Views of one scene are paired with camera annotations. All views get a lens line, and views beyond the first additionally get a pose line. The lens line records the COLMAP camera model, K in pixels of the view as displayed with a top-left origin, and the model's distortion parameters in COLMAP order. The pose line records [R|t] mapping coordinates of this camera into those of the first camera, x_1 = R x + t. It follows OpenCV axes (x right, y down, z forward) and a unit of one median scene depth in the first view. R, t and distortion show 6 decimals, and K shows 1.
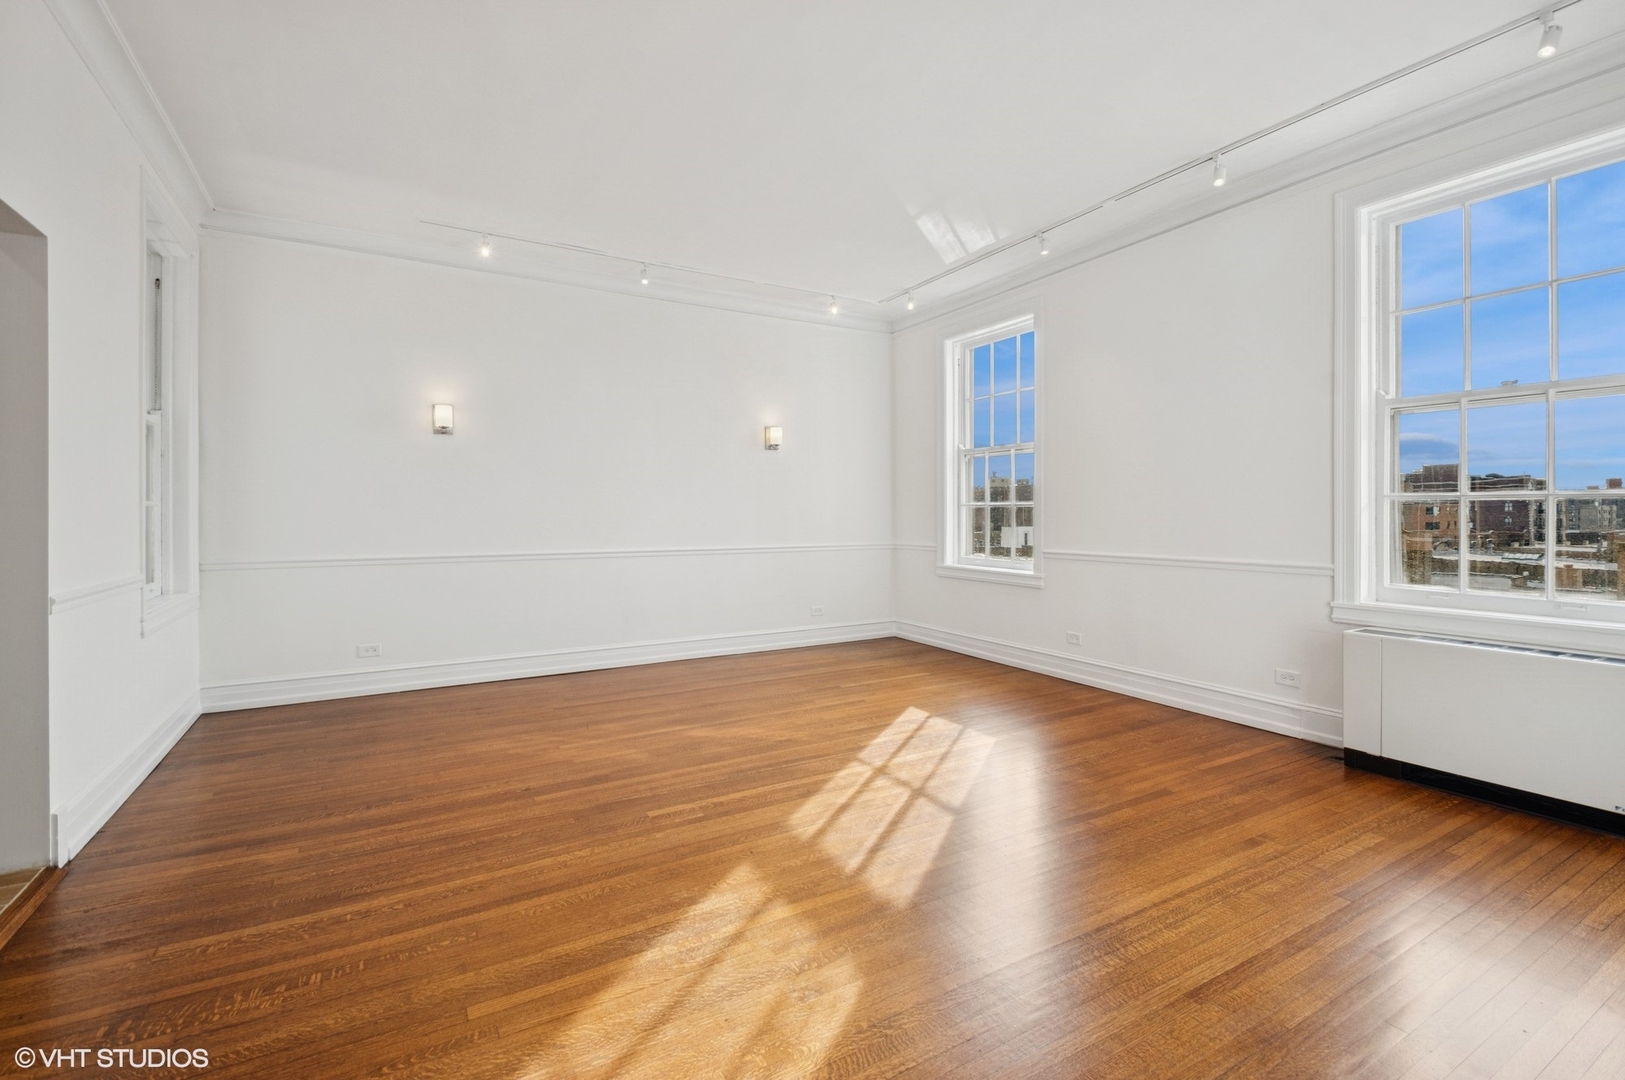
lens RADIAL K [[735.6, 0, 826.5], [0, 735.6, 526.9], [0, 0, 1]] dist [0.002026, -0.003475]
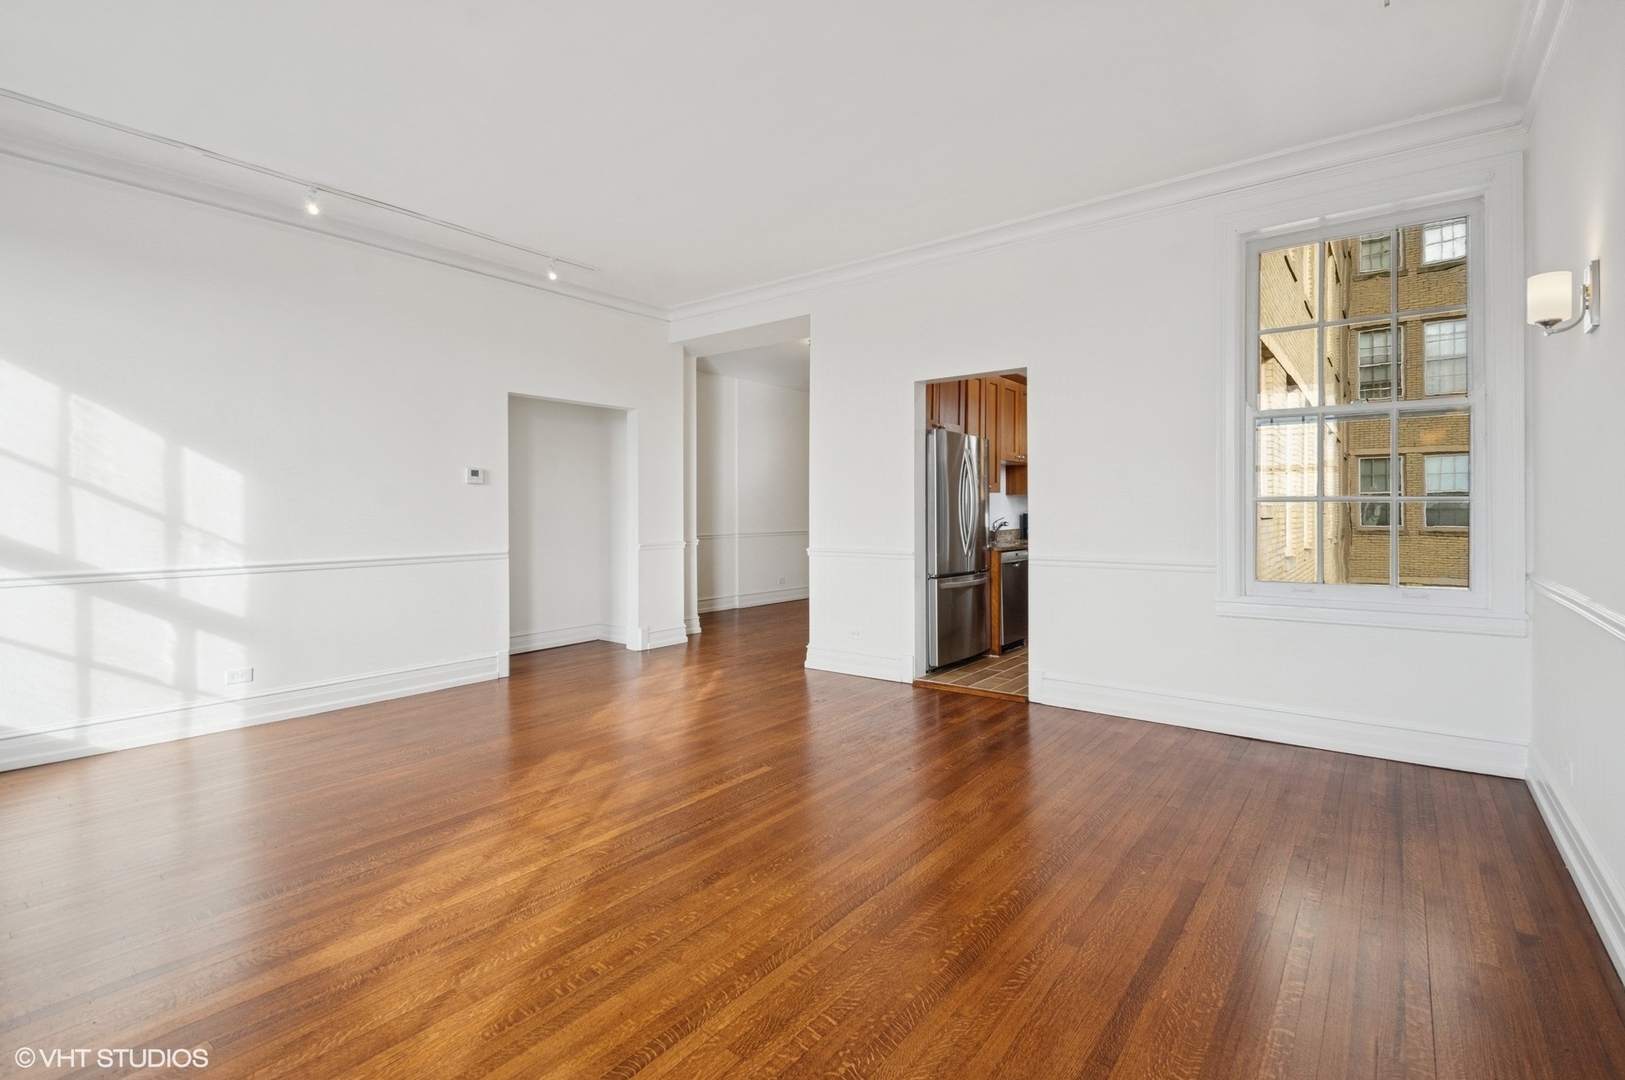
lens RADIAL K [[735.6, 0, 818.2], [0, 735.6, 504.3], [0, 0, 1]] dist [0.002026, -0.003475]
pose [[-0.931905, 0.005122, -0.362666, 0.100234], [0.004509, 0.999987, 0.002538, -0.032073], [0.362674, 0.000730, -0.931916, 1.891700]]
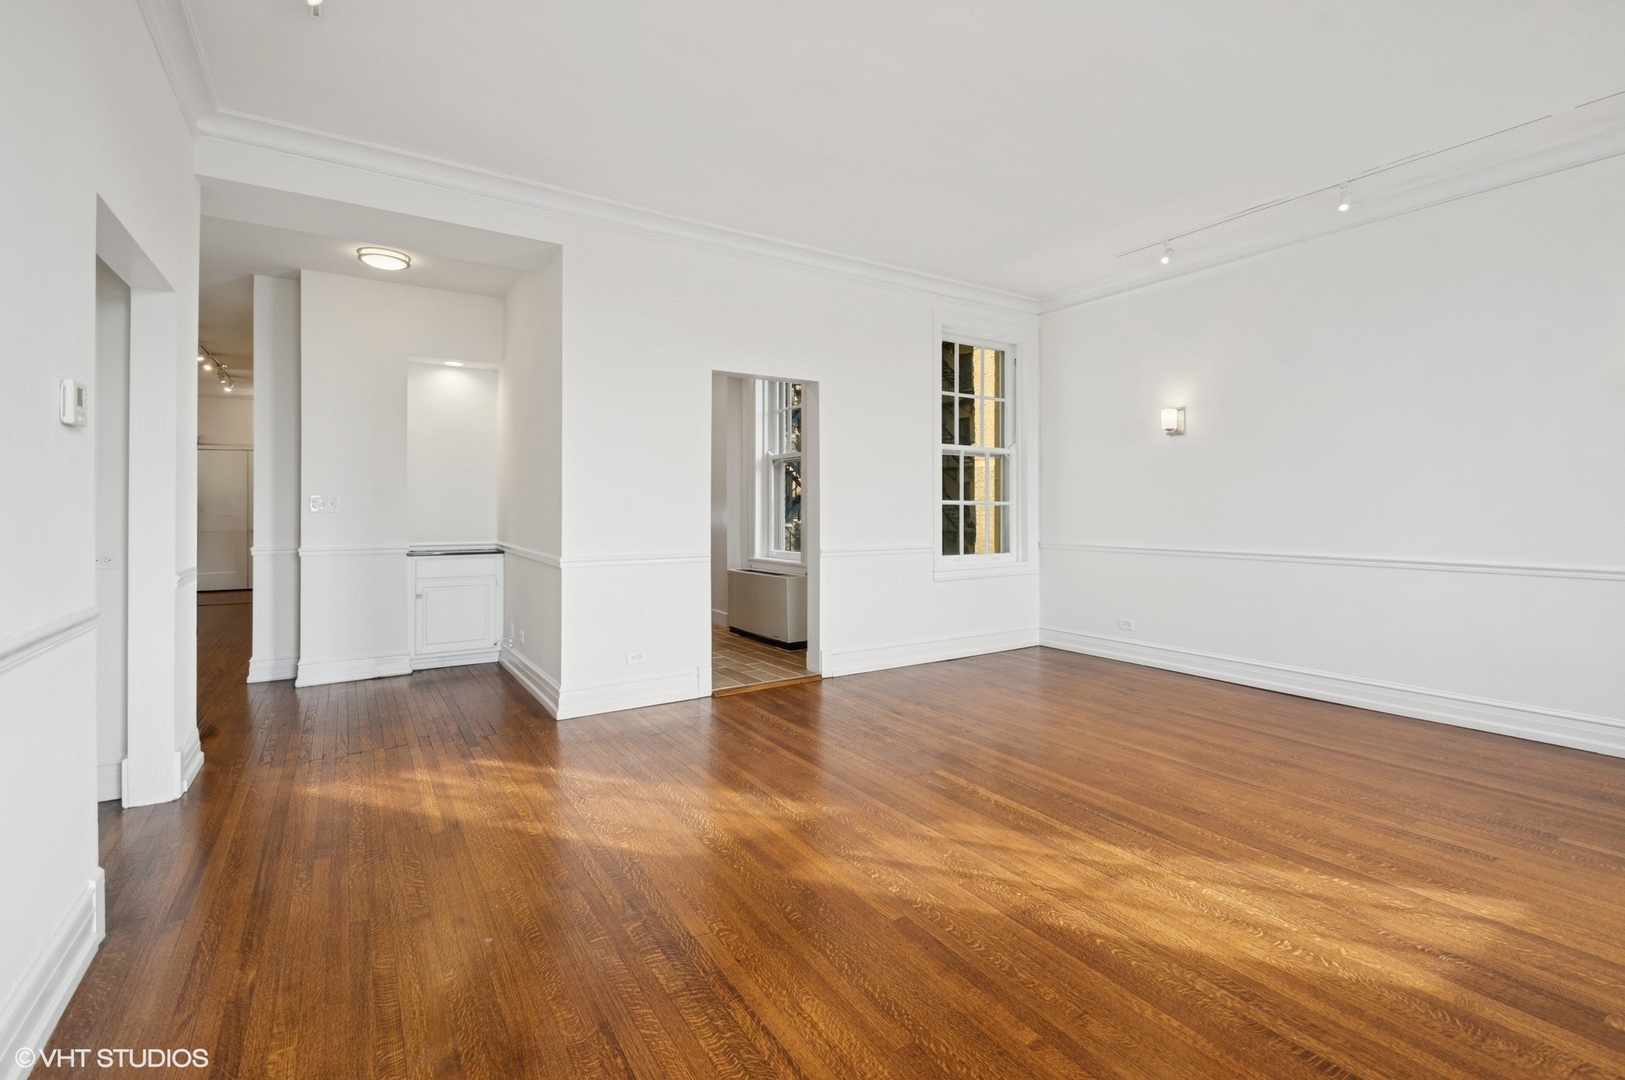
lens RADIAL K [[735.6, 0, 831.6], [0, 735.6, 511.5], [0, 0, 1]] dist [0.002026, -0.003475]
pose [[0.032790, 0.006068, -0.999444, 0.810669], [-0.013894, 0.999888, 0.005615, -0.022068], [0.999366, 0.013702, 0.032871, 0.697287]]
